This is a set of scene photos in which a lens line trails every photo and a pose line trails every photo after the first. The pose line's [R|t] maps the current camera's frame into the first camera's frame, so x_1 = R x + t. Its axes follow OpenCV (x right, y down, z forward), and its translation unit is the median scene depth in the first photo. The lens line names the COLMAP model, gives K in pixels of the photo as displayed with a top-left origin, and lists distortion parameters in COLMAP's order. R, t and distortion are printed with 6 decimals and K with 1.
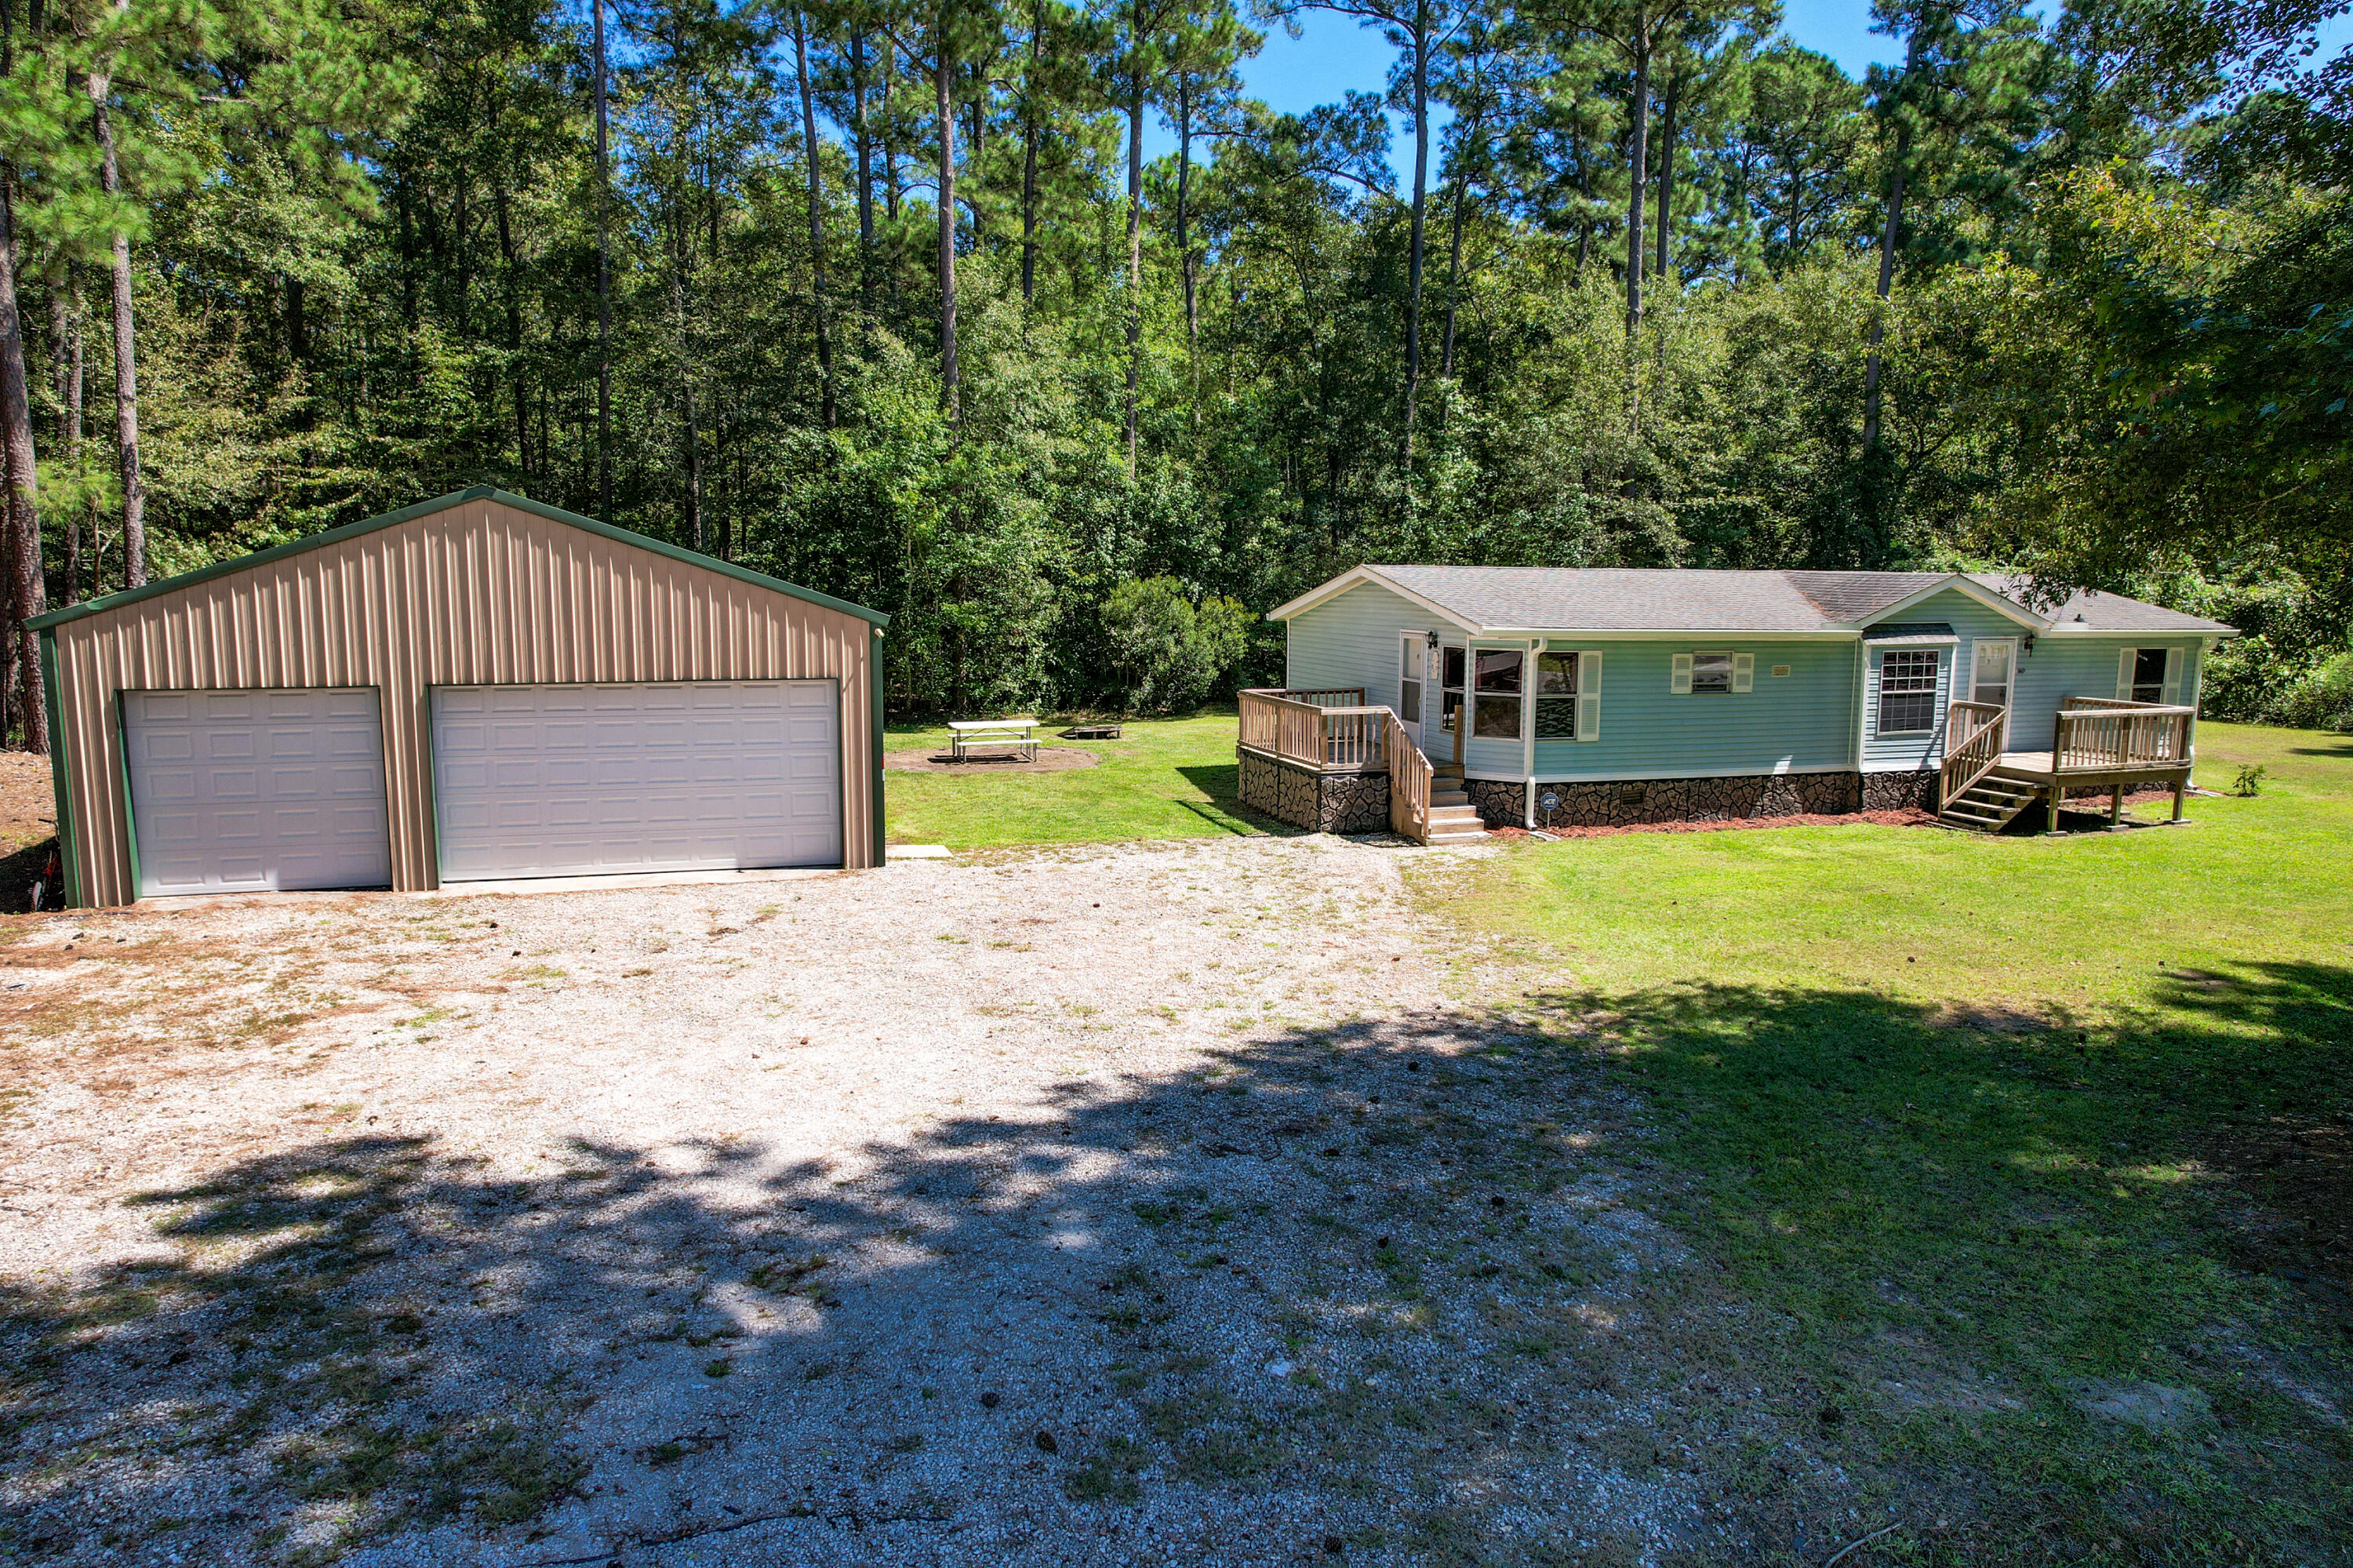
lens RADIAL K [[1507.2, 0, 1161.3], [0, 1507.2, 789.4], [0, 0, 1]] dist [-0.049592, 0.032404]
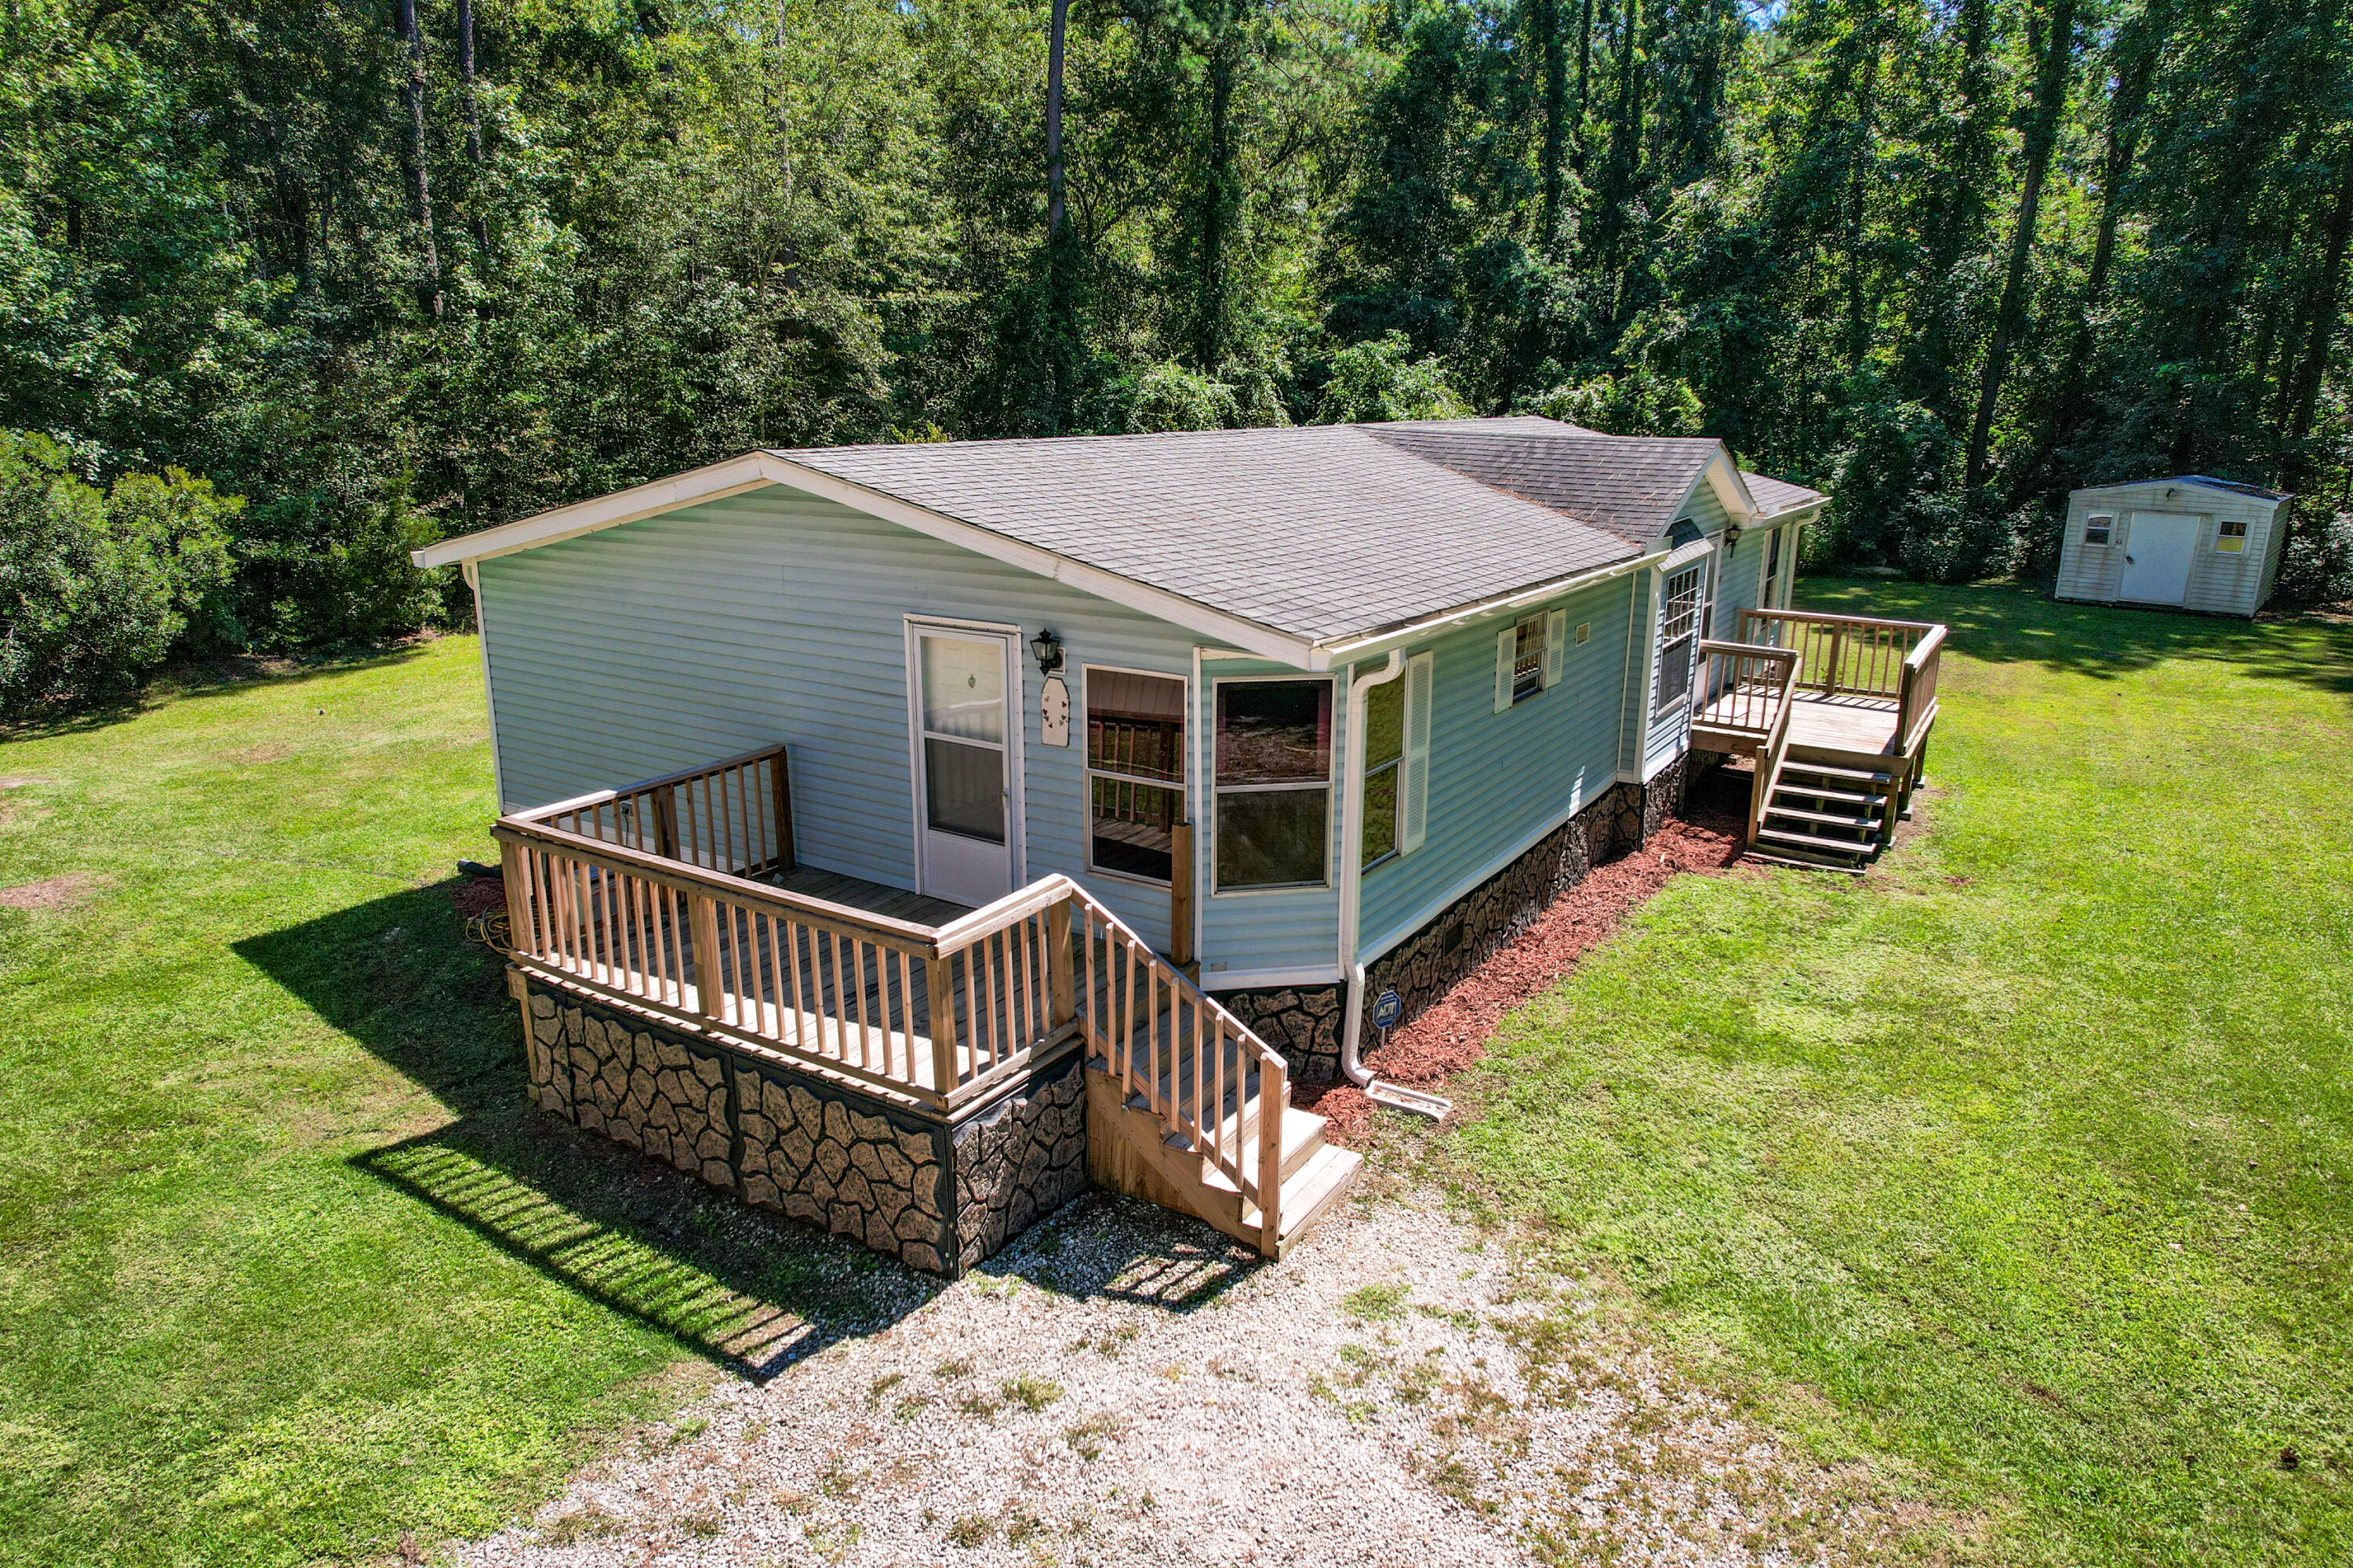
lens RADIAL K [[1507.2, 0, 1182.8], [0, 1507.2, 782.6], [0, 0, 1]] dist [-0.049592, 0.032404]
pose [[0.761966, -0.168125, 0.625413, -0.047135], [0.087484, 0.983584, 0.157823, -0.121897], [-0.641681, -0.065542, 0.764166, 0.651908]]
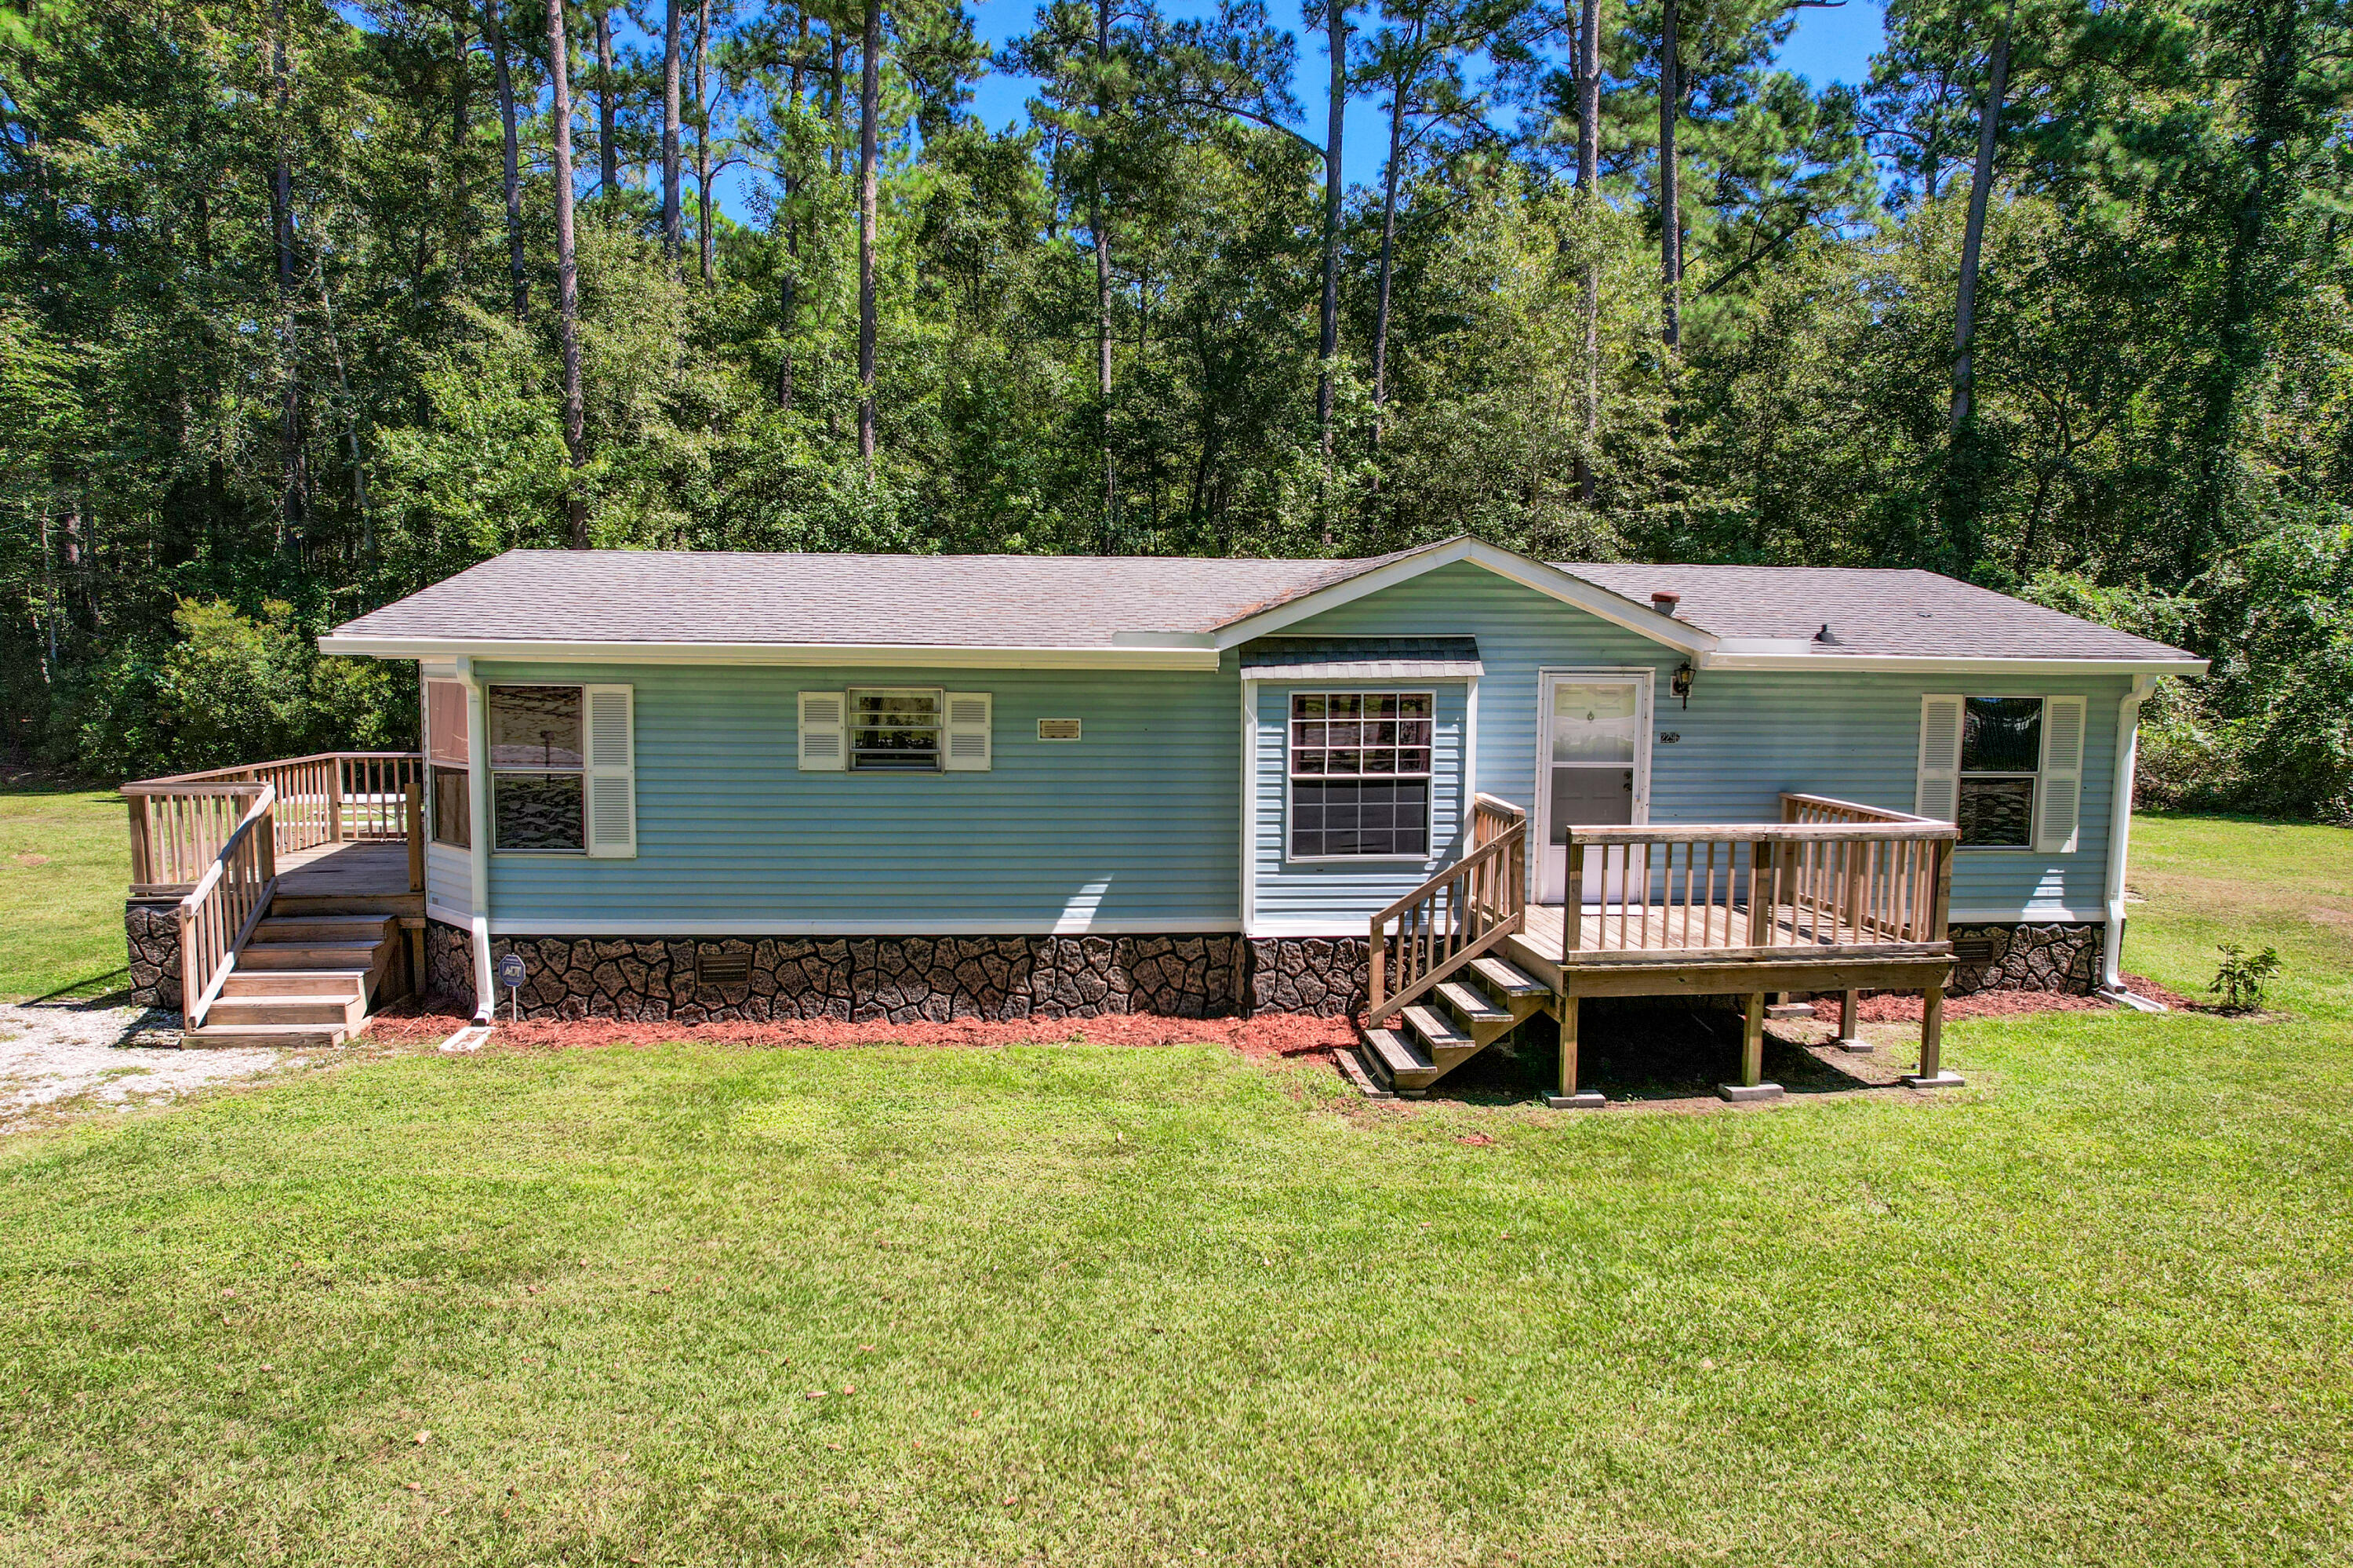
lens RADIAL K [[1507.2, 0, 1162.5], [0, 1507.2, 790.5], [0, 0, 1]] dist [-0.049592, 0.032404]
pose [[0.974367, 0.022791, -0.223807, 0.546465], [-0.033977, 0.998352, -0.046256, -0.035224], [0.222384, 0.052675, 0.973535, 0.501098]]
